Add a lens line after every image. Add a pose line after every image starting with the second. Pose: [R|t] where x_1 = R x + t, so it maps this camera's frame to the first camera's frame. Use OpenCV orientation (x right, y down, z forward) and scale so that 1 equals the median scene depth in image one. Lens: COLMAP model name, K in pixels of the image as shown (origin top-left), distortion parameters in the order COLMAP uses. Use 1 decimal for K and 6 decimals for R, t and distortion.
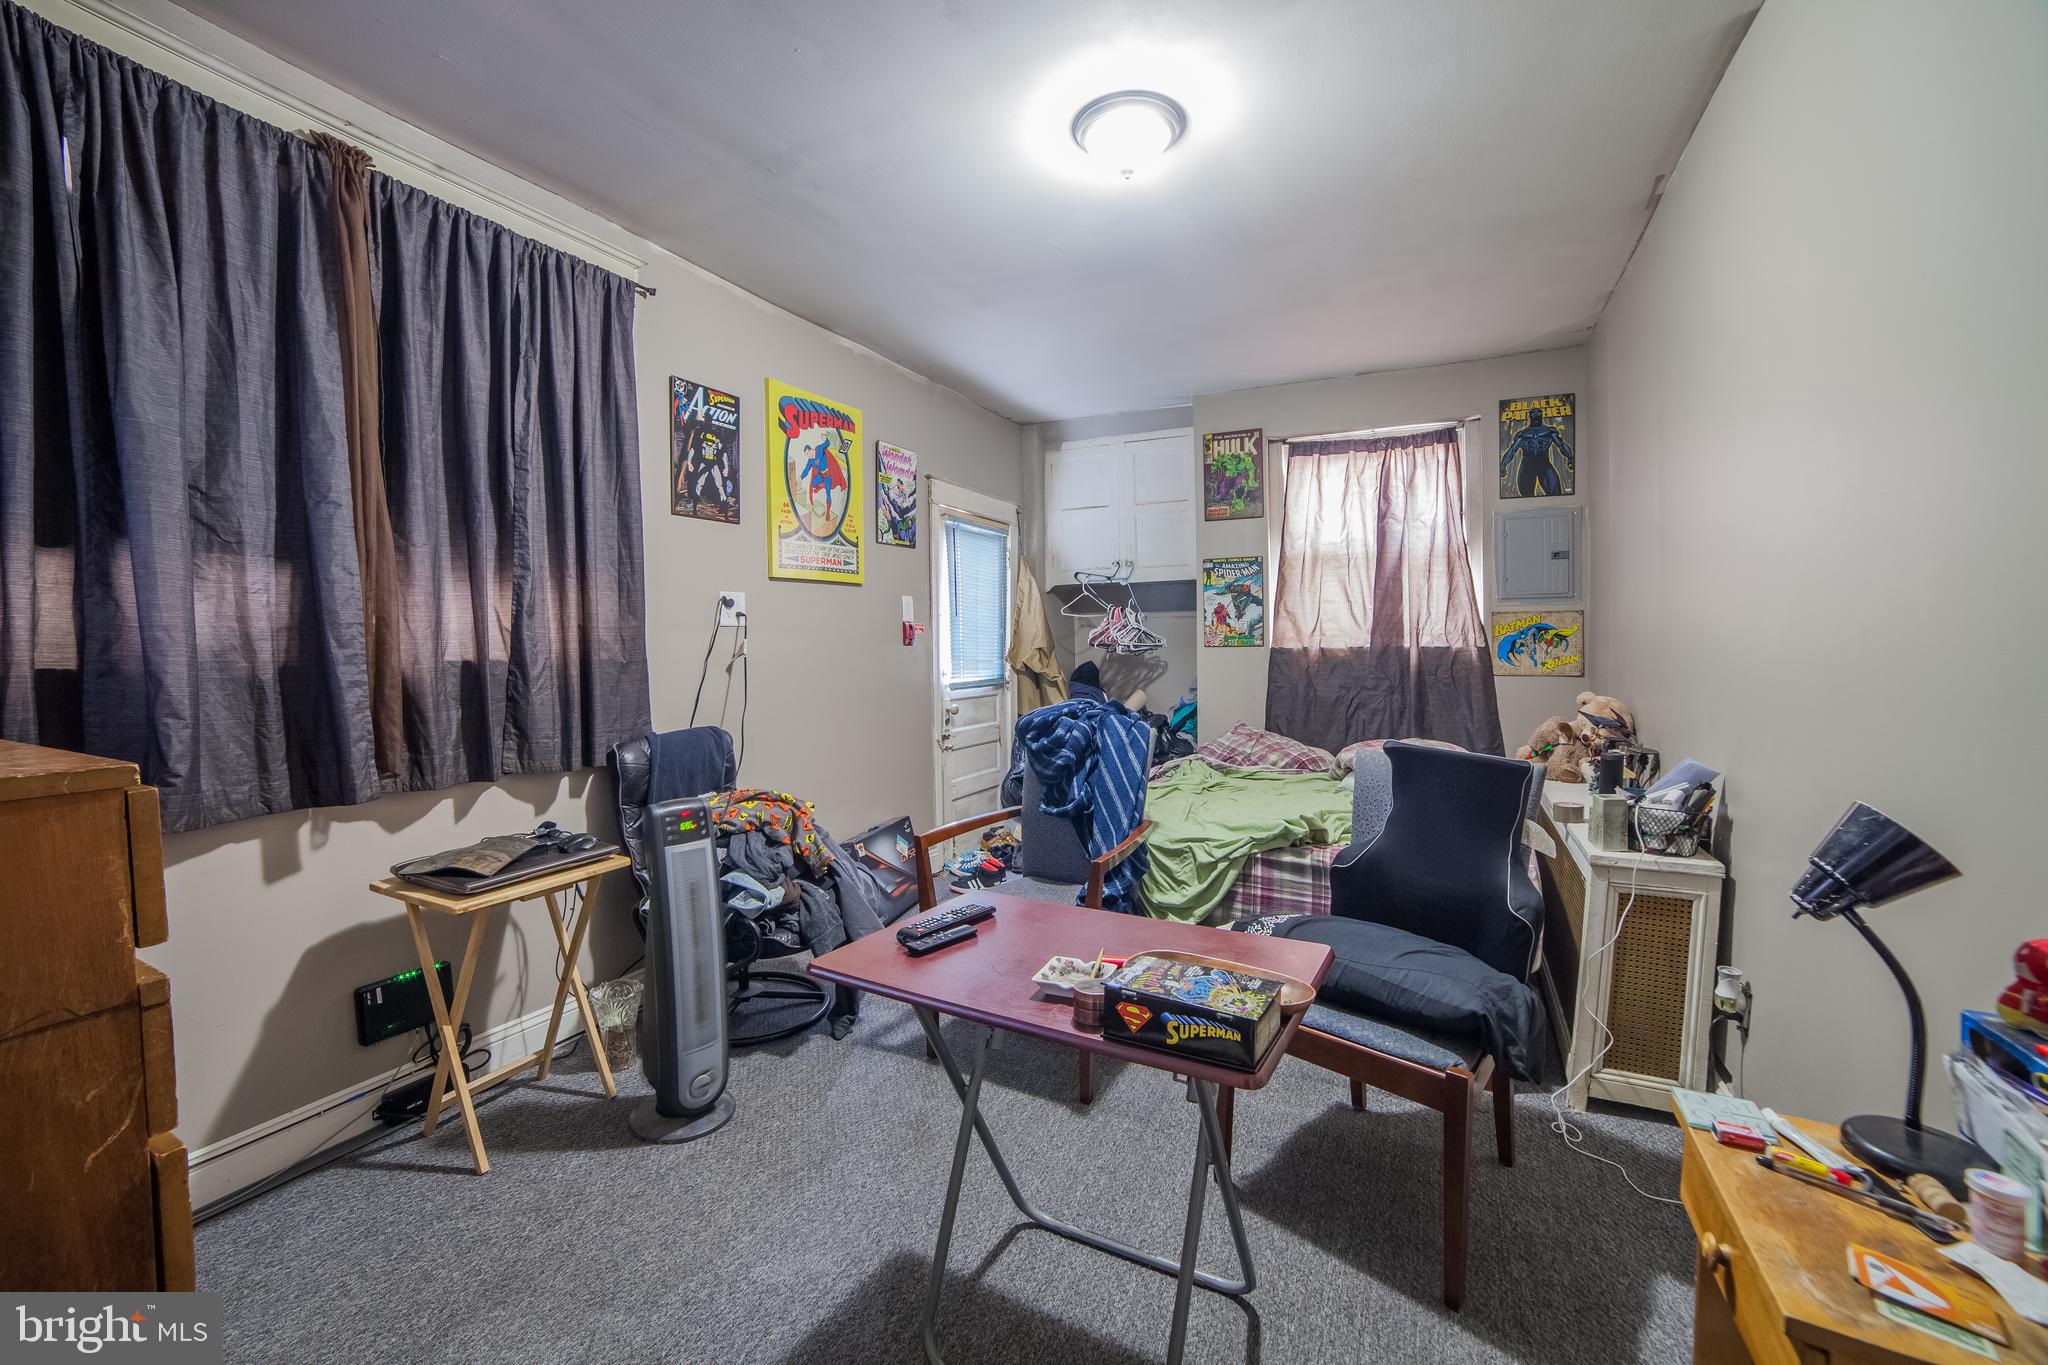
lens RADIAL K [[838.1, 0, 1019.5], [0, 838.1, 667.7], [0, 0, 1]] dist [-0.107079, 0.038121]
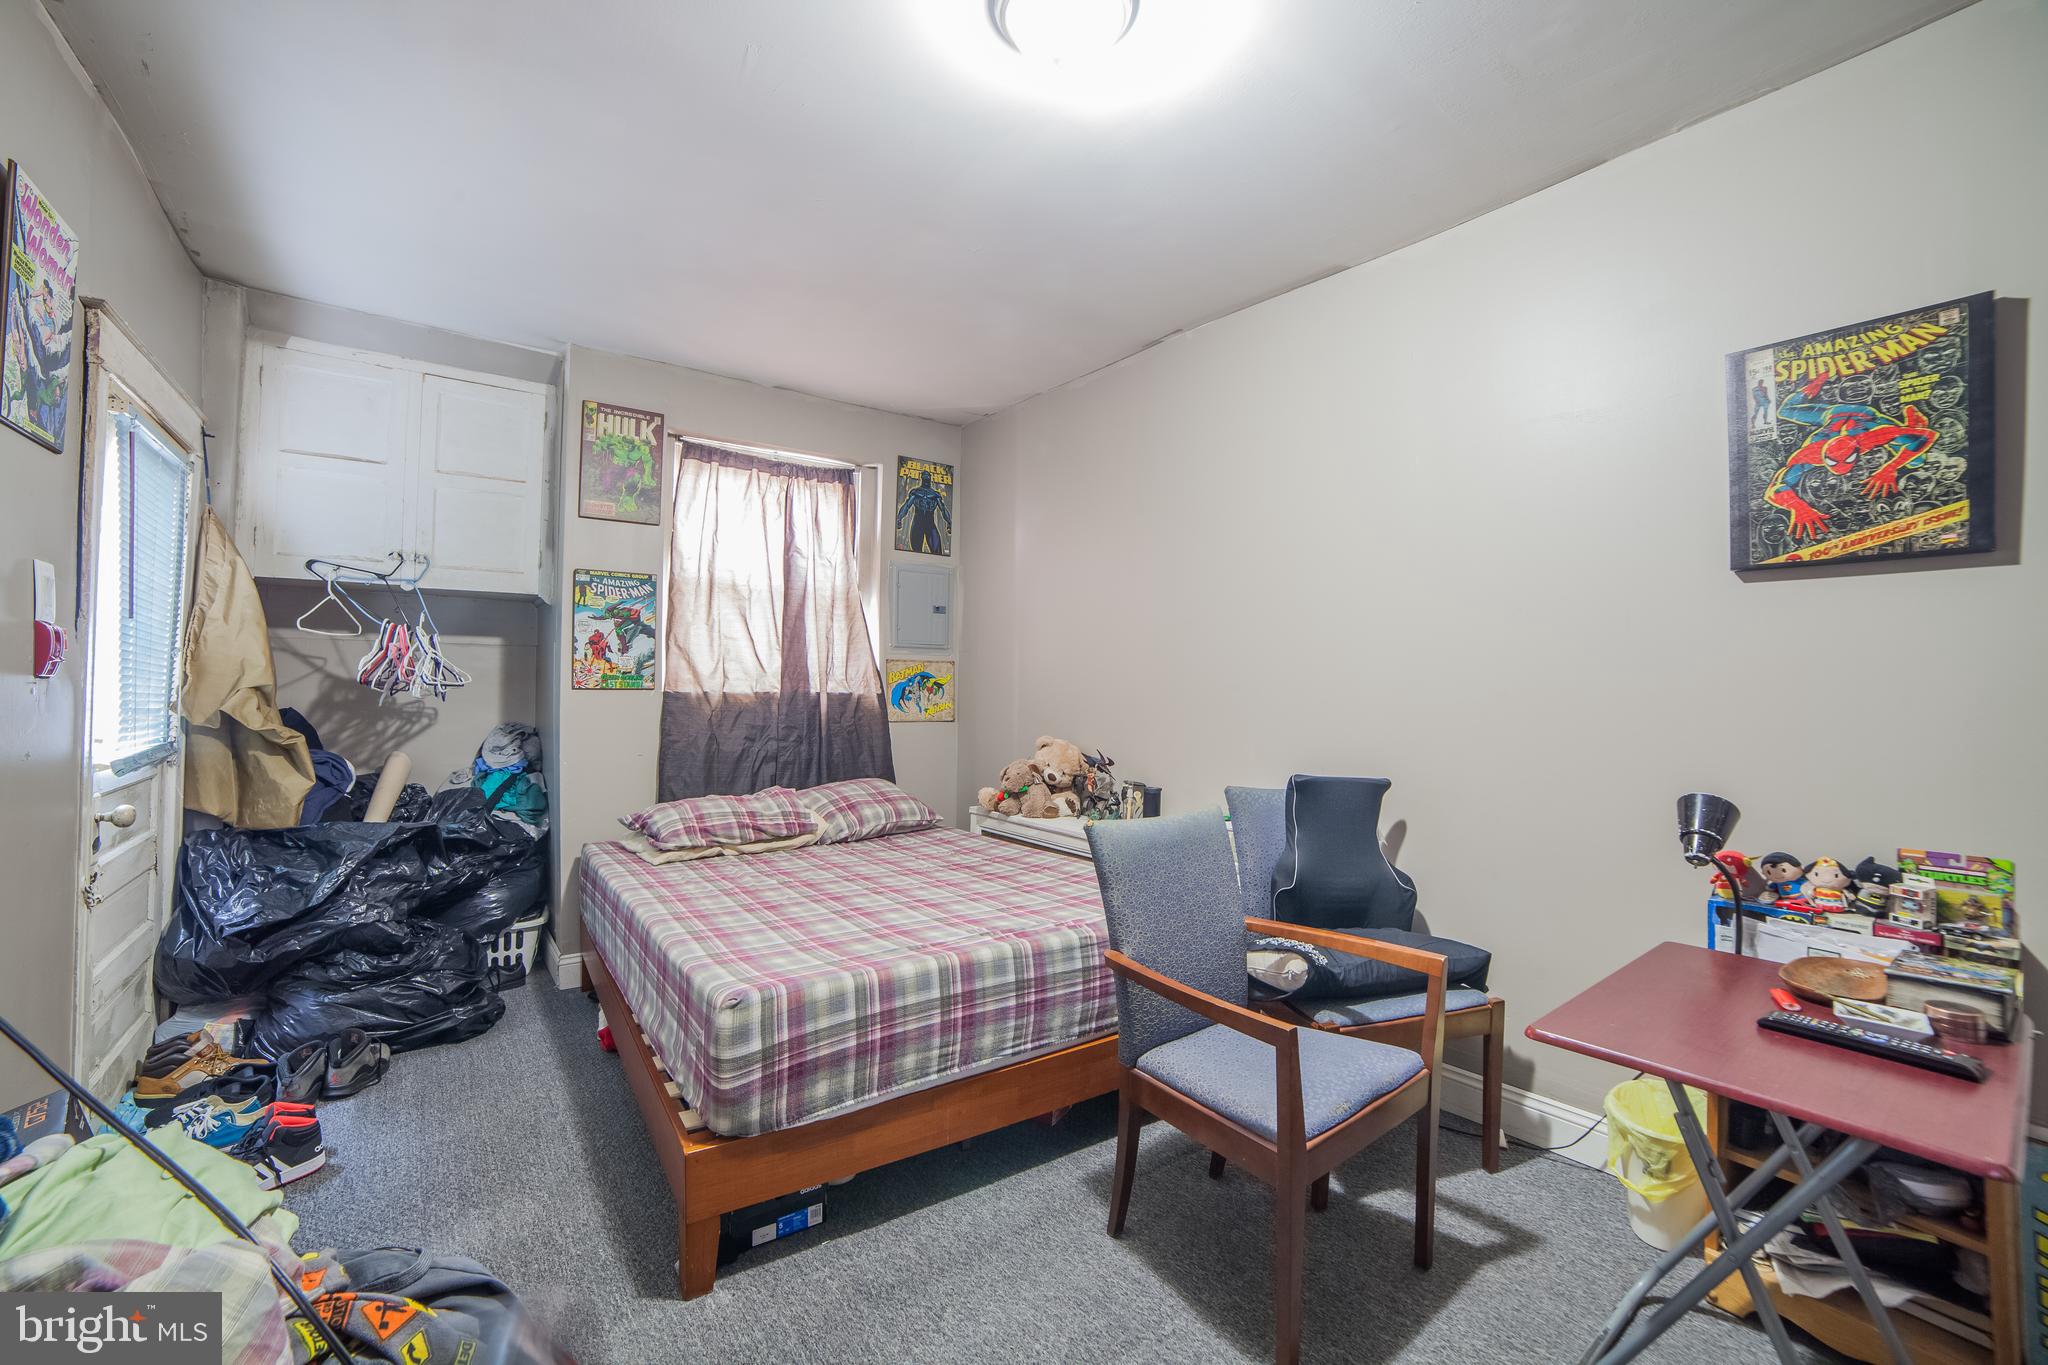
lens RADIAL K [[838.1, 0, 1019.5], [0, 838.1, 667.7], [0, 0, 1]] dist [-0.107079, 0.038121]
pose [[0.425545, 0.035850, 0.904227, -0.300697], [0.008883, 0.999001, -0.043788, -0.011291], [-0.904894, 0.026666, 0.424802, 0.420080]]
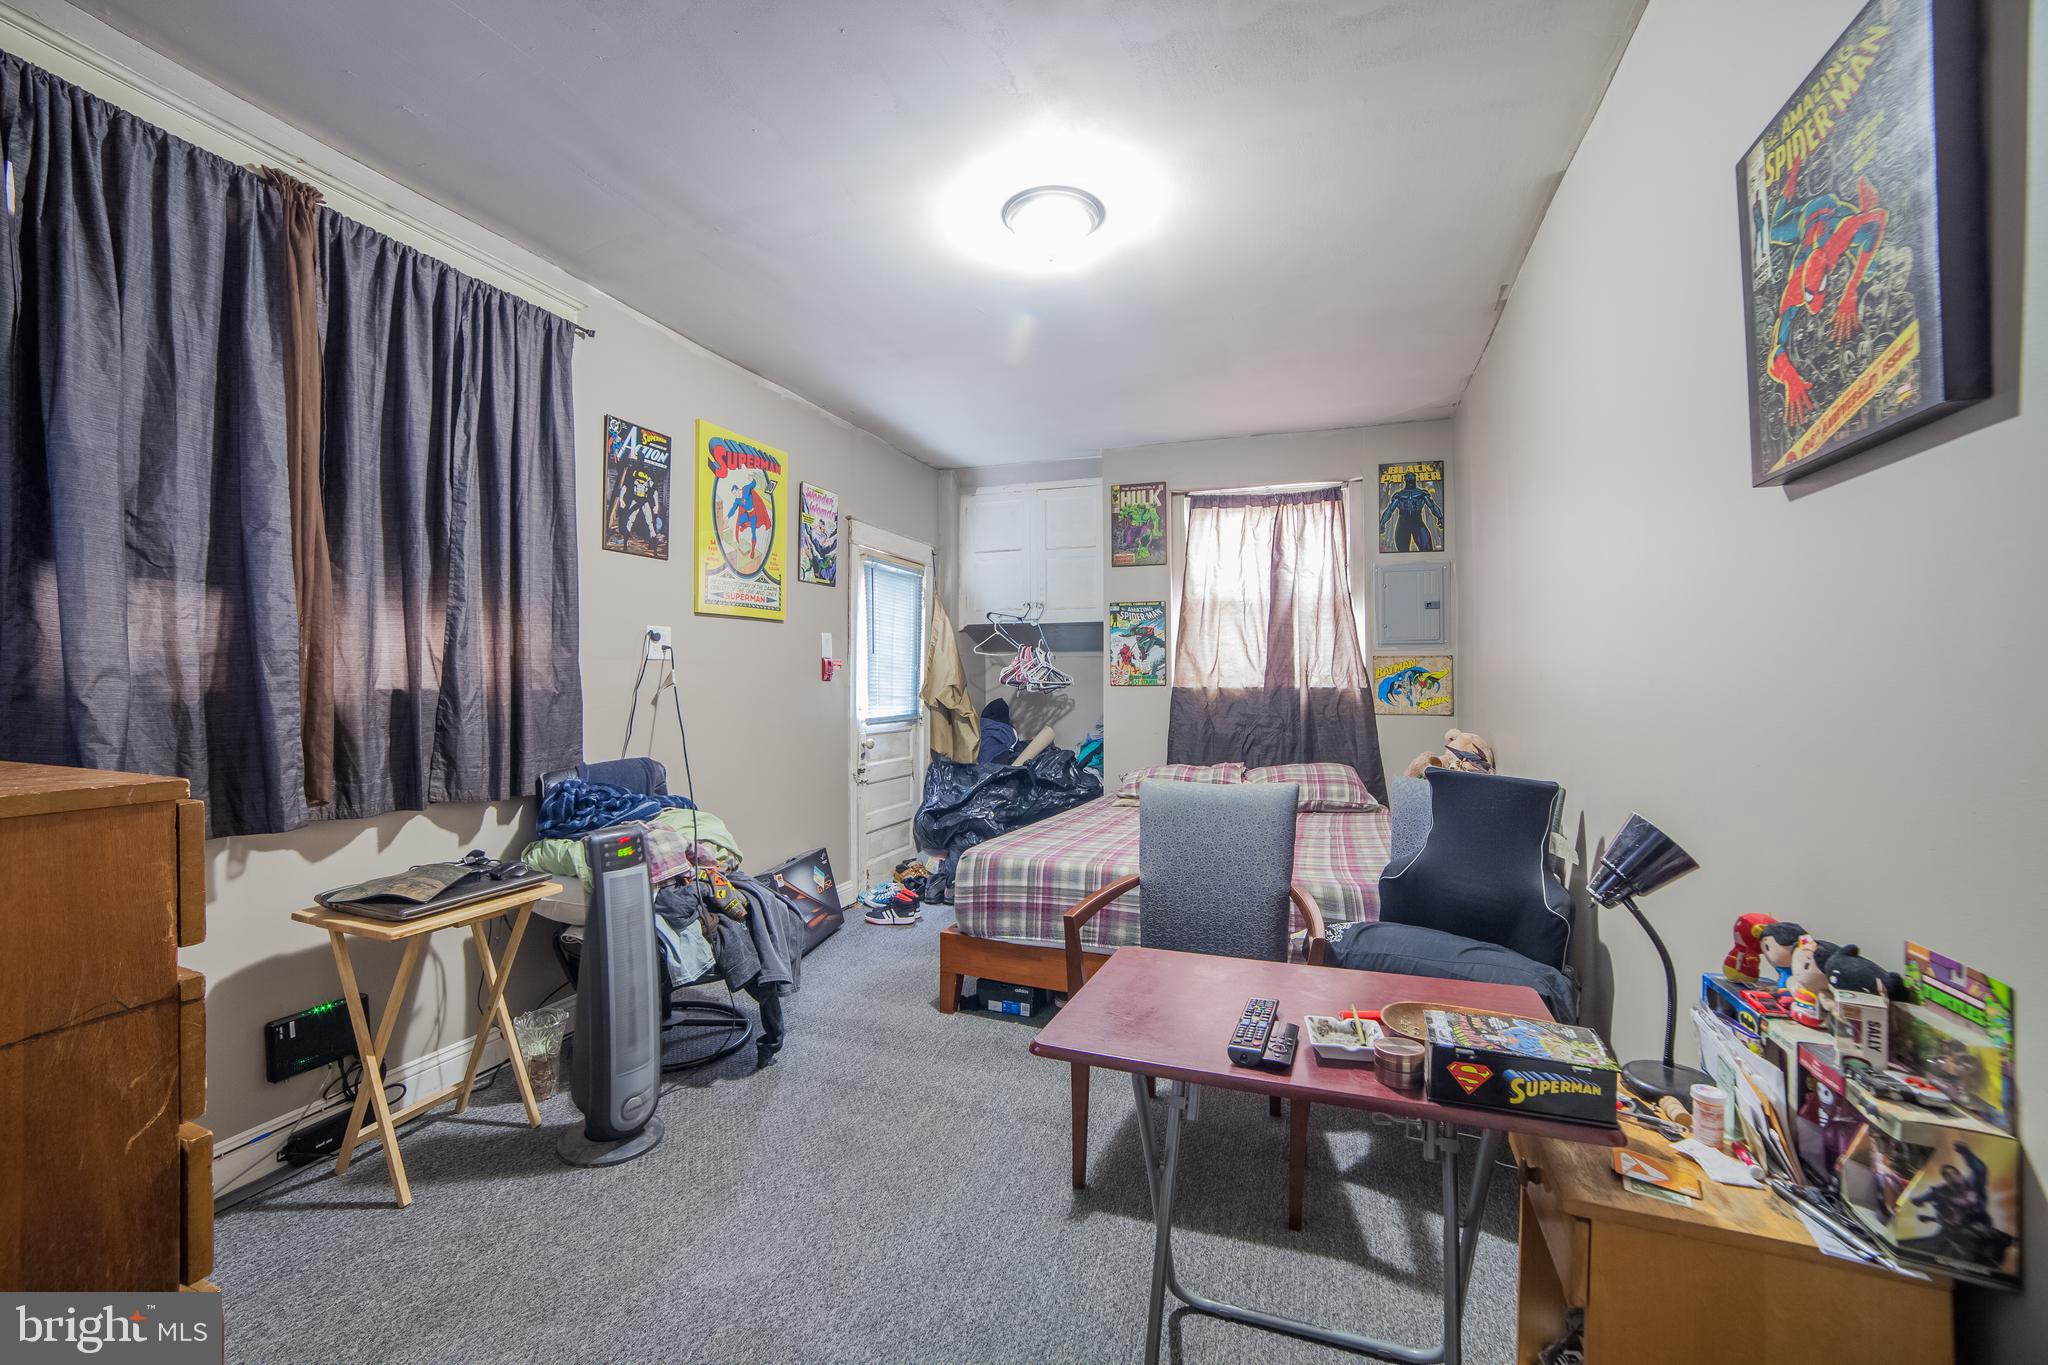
lens RADIAL K [[838.1, 0, 1019.5], [0, 838.1, 667.7], [0, 0, 1]] dist [-0.107079, 0.038121]
pose [[0.993386, 0.014266, 0.113933, -0.015880], [-0.009204, 0.998952, -0.044837, 0.000859], [-0.114453, 0.043492, 0.992476, -0.044380]]
